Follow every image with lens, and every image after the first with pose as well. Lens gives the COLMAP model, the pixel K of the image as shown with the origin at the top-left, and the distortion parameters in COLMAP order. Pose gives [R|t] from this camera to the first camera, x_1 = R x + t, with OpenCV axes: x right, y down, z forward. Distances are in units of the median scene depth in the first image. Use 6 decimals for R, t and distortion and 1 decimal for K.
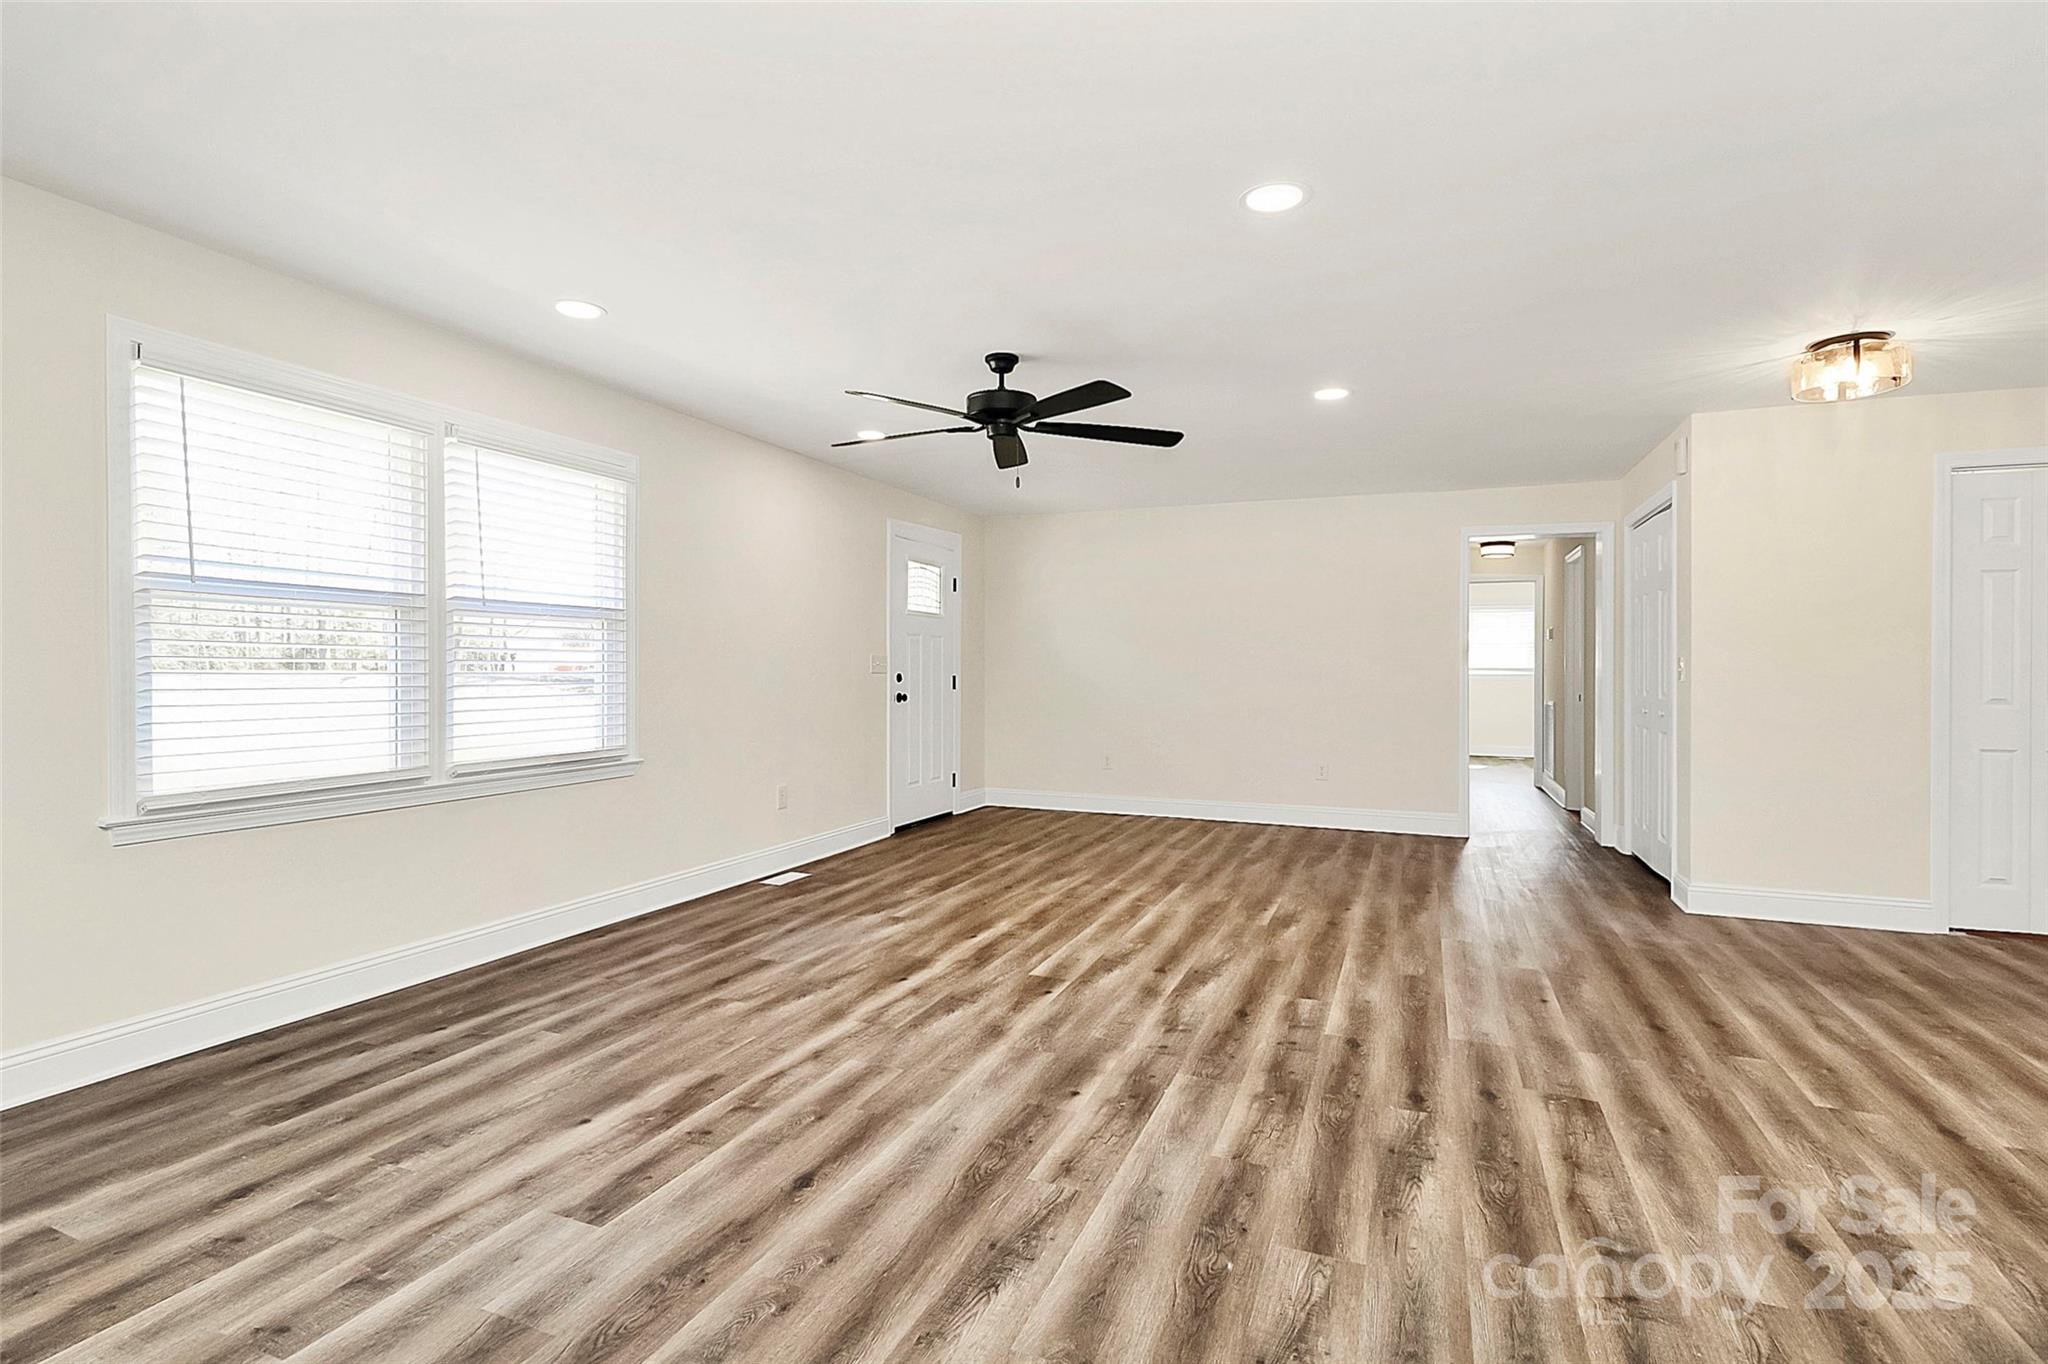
lens RADIAL K [[968.8, 0, 1025.9], [0, 968.8, 677.6], [0, 0, 1]] dist [-0.019474, -0.000741]
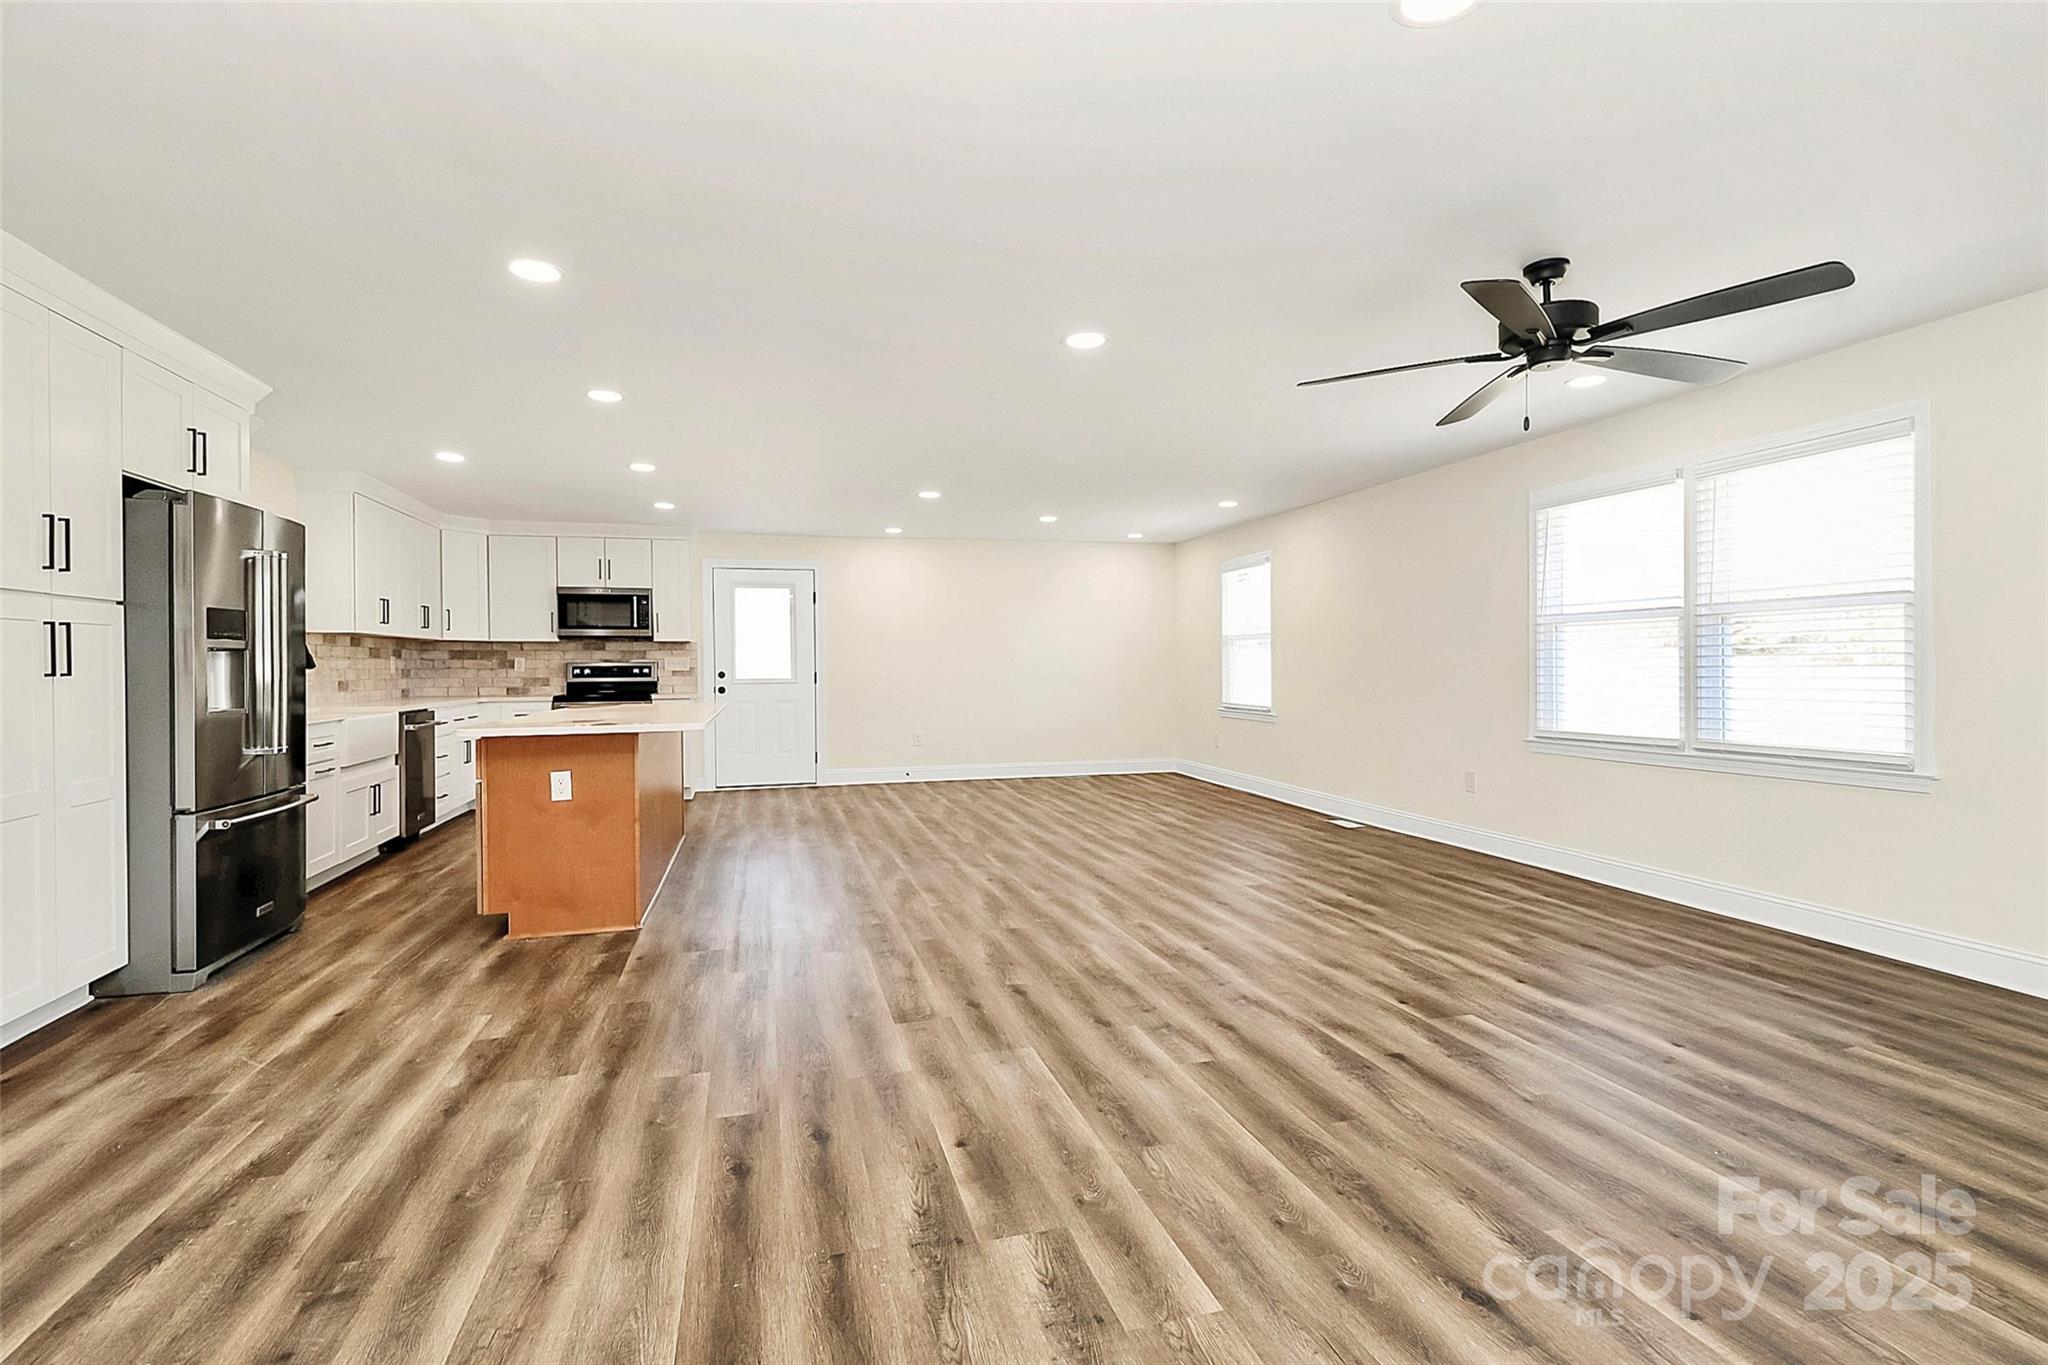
lens RADIAL K [[986.0, 0, 1034.2], [0, 986.0, 673.0], [0, 0, 1]] dist [0.000928, -0.008202]
pose [[-0.788597, -0.002366, -0.614906, 1.002271], [-0.009733, 0.999915, 0.008635, -0.002015], [0.614834, 0.012794, -0.788553, 1.705022]]
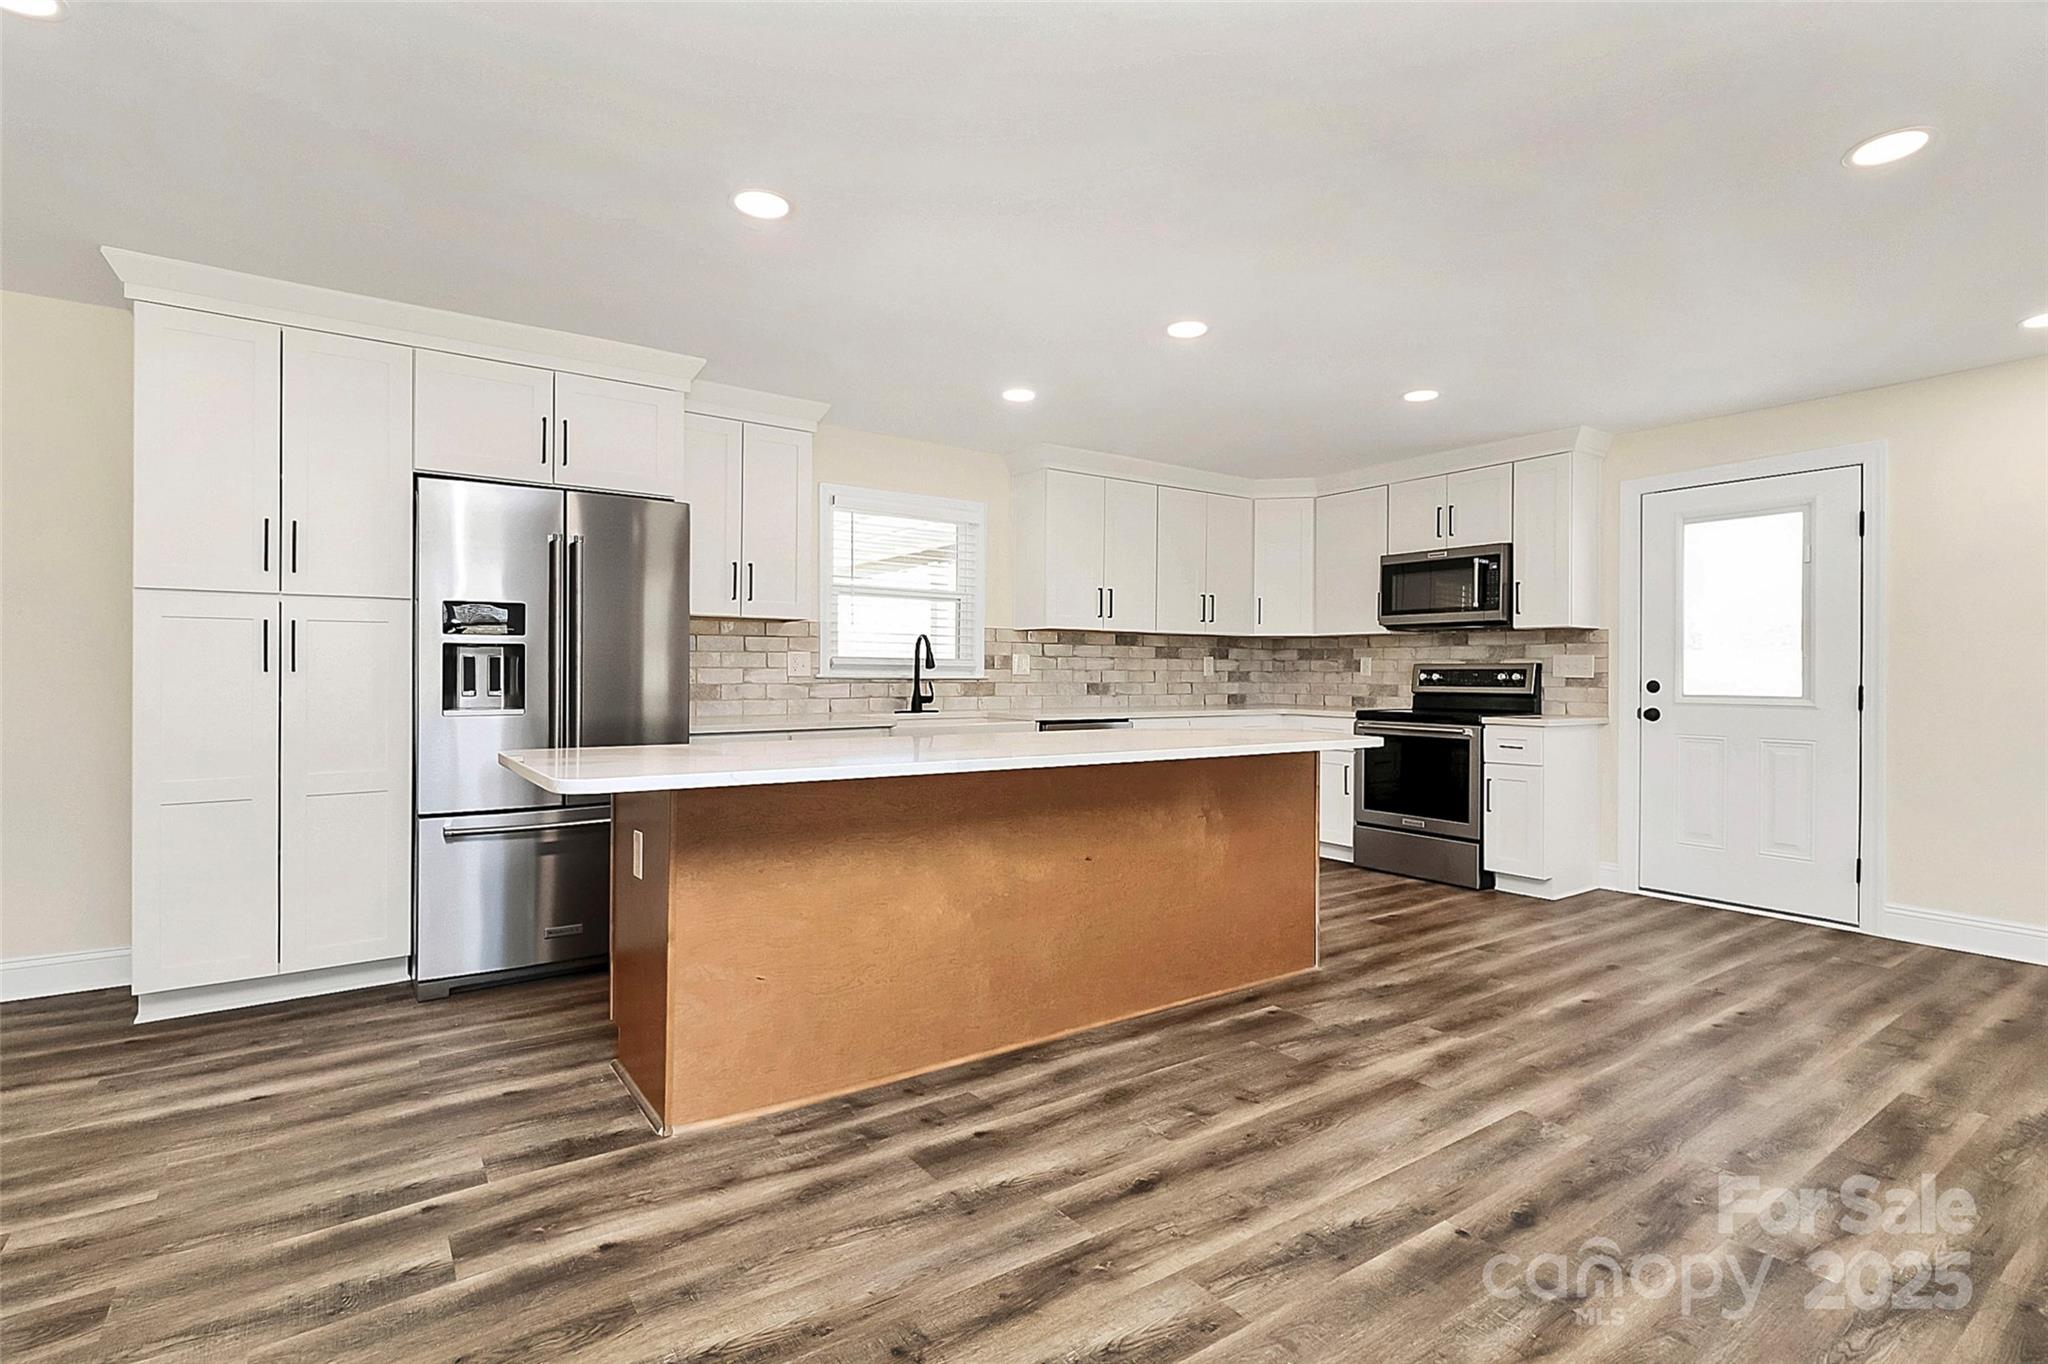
lens RADIAL K [[986.0, 0, 1023.2], [0, 986.0, 679.2], [0, 0, 1]] dist [0.000928, -0.008202]
pose [[-0.843197, -0.021574, 0.537171, -0.046410], [-0.011878, 0.999698, 0.021504, 0.003076], [-0.537473, 0.011752, -0.843199, 0.758973]]
